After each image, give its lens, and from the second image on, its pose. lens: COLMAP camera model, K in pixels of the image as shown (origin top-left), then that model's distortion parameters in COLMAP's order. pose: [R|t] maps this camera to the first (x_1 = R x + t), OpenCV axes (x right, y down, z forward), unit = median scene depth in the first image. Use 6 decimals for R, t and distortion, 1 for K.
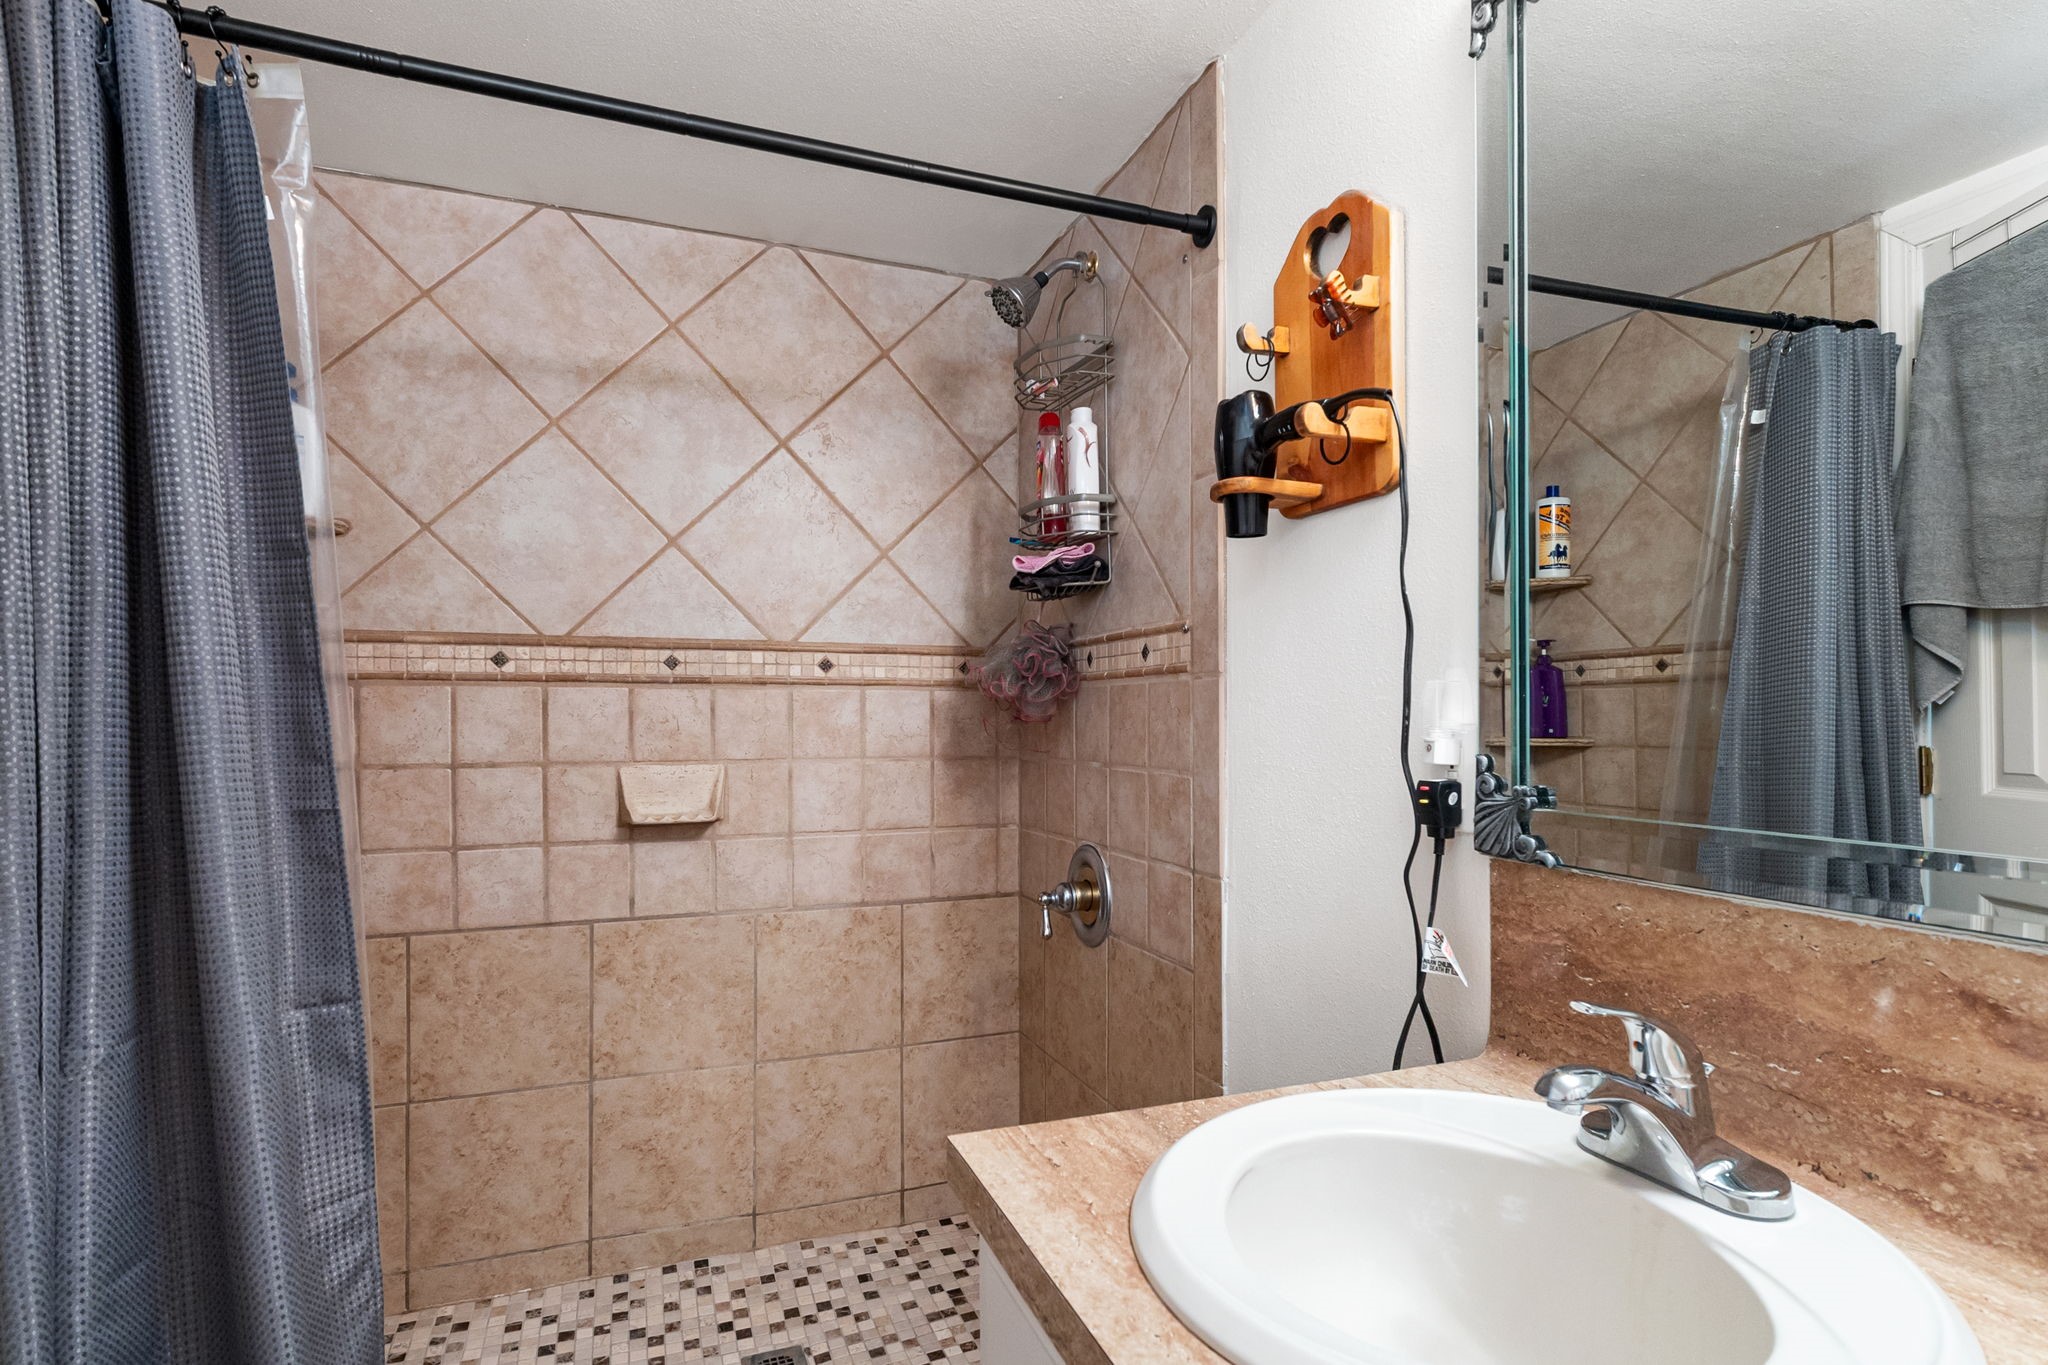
lens RADIAL K [[1048.7, 0, 1023.0], [0, 1048.7, 699.1], [0, 0, 1]] dist [-0.004055, -0.001959]
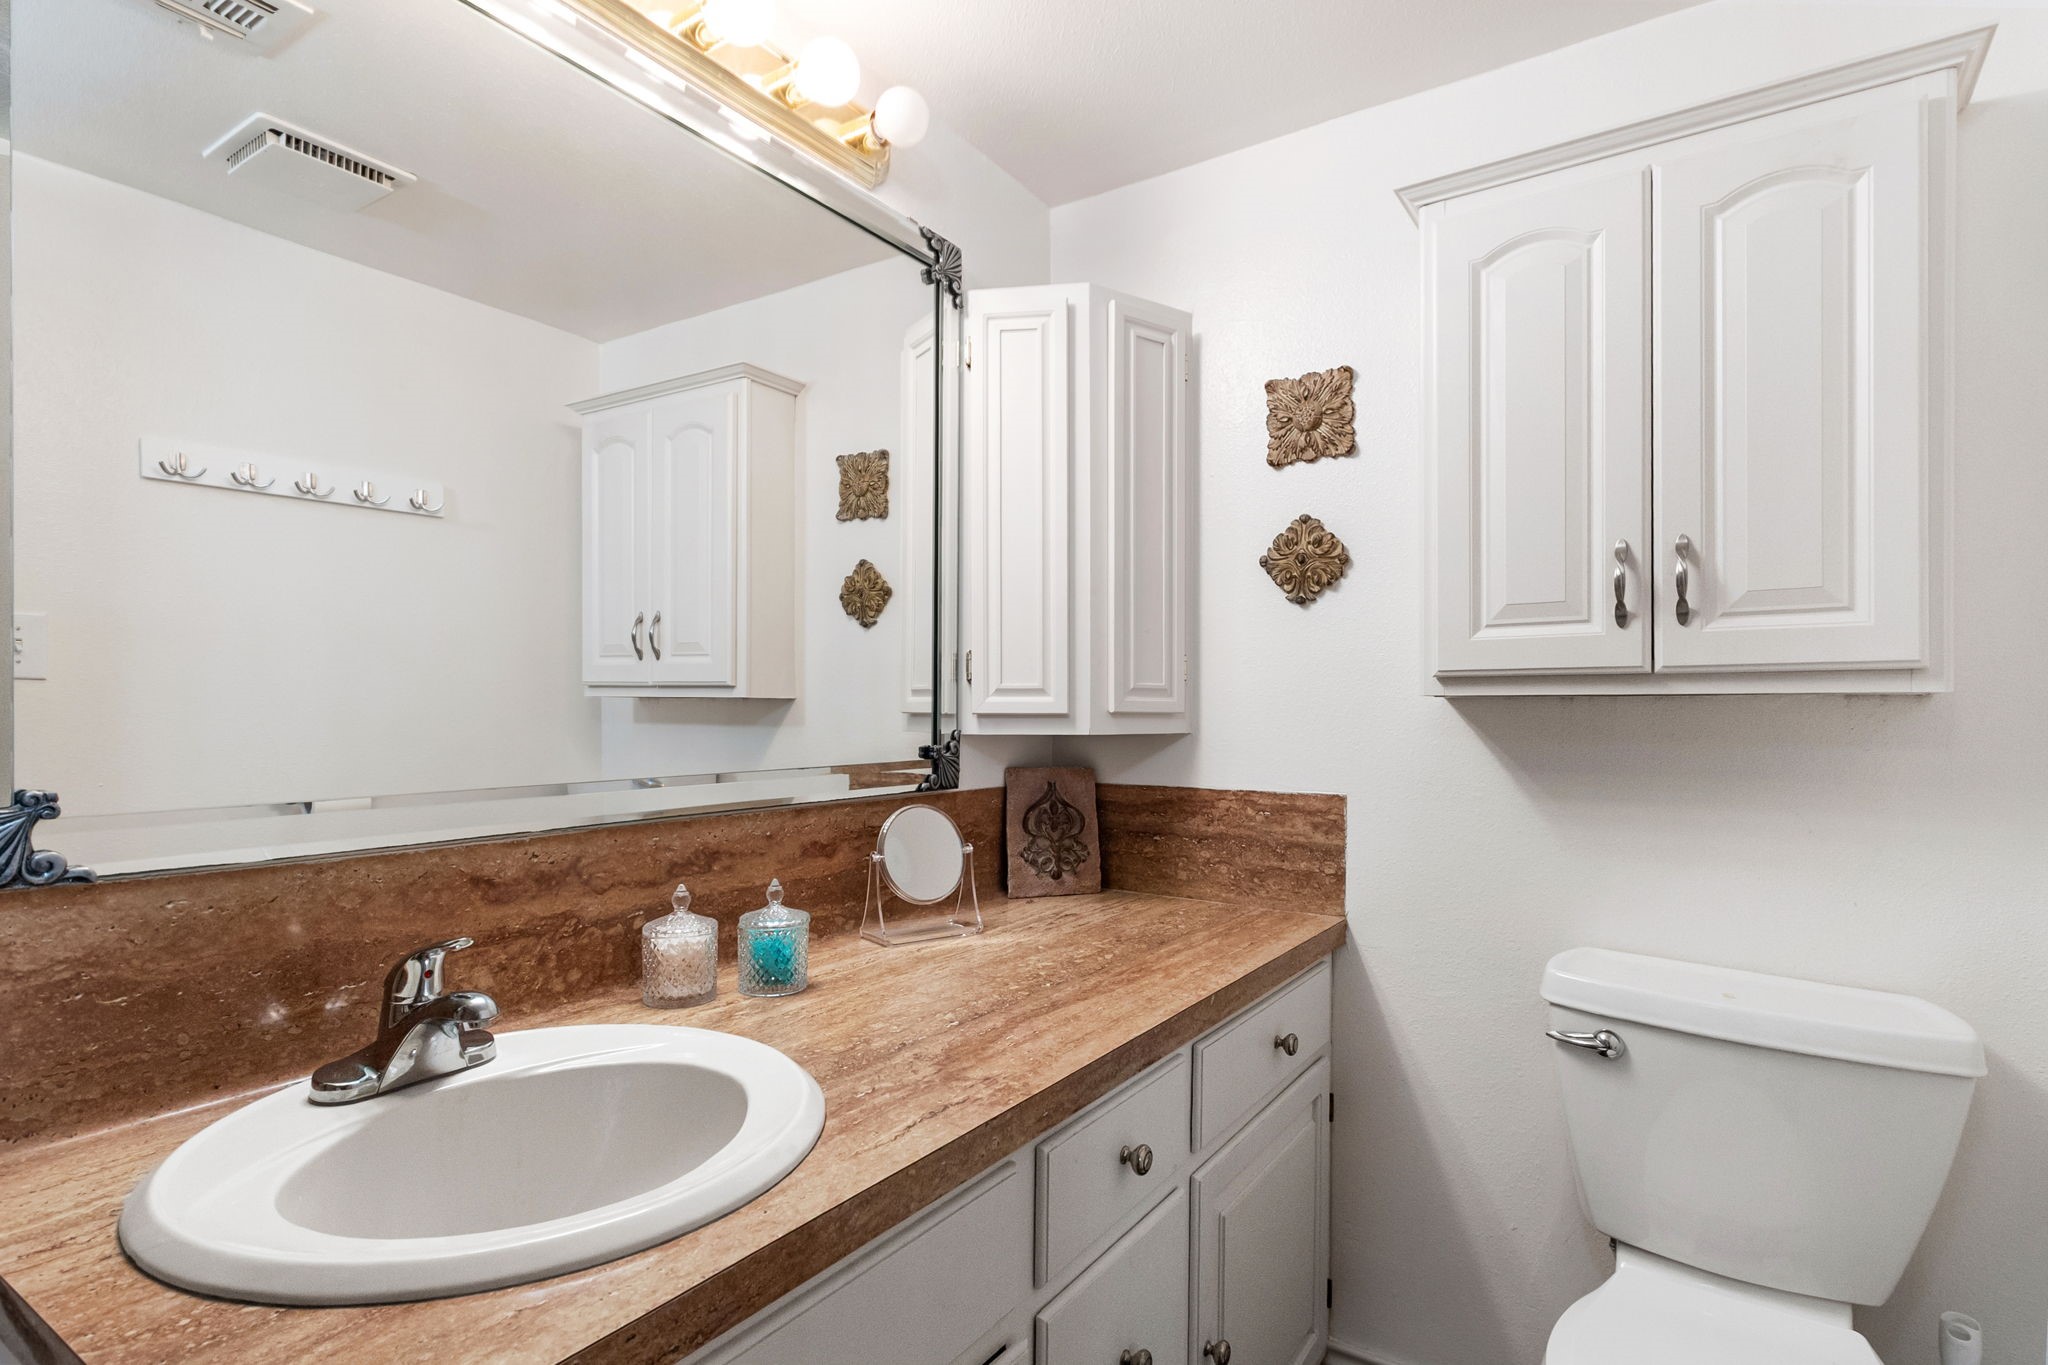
lens RADIAL K [[1048.7, 0, 1011.4], [0, 1048.7, 693.5], [0, 0, 1]] dist [-0.004055, -0.001959]
pose [[-0.581307, 0.008715, 0.813638, -0.747180], [-0.014157, 0.999683, -0.020822, 0.019296], [-0.813561, -0.023623, -0.580999, 1.088204]]
